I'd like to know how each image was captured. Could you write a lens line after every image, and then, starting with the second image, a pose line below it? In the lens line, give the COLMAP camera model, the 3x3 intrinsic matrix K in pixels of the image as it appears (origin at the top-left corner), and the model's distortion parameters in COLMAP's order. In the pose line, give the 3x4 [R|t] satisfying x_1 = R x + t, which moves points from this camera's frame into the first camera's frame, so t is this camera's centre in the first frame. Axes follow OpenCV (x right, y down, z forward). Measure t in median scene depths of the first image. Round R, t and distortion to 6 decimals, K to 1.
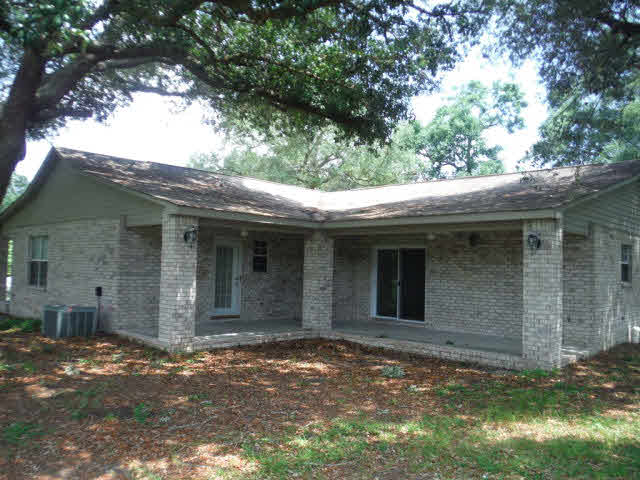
lens RADIAL K [[536.0, 0, 320.4], [0, 536.0, 239.2], [0, 0, 1]] dist [-0.058695, 0.025130]
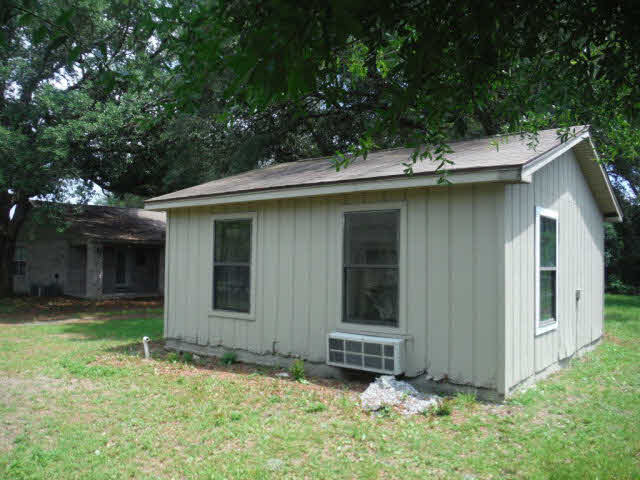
lens RADIAL K [[536.0, 0, 320.0], [0, 536.0, 241.4], [0, 0, 1]] dist [-0.058695, 0.025130]
pose [[0.993885, -0.013063, 0.109645, 0.413875], [0.010073, 0.999563, 0.027776, -0.090382], [-0.109960, -0.026501, 0.993583, -1.264420]]
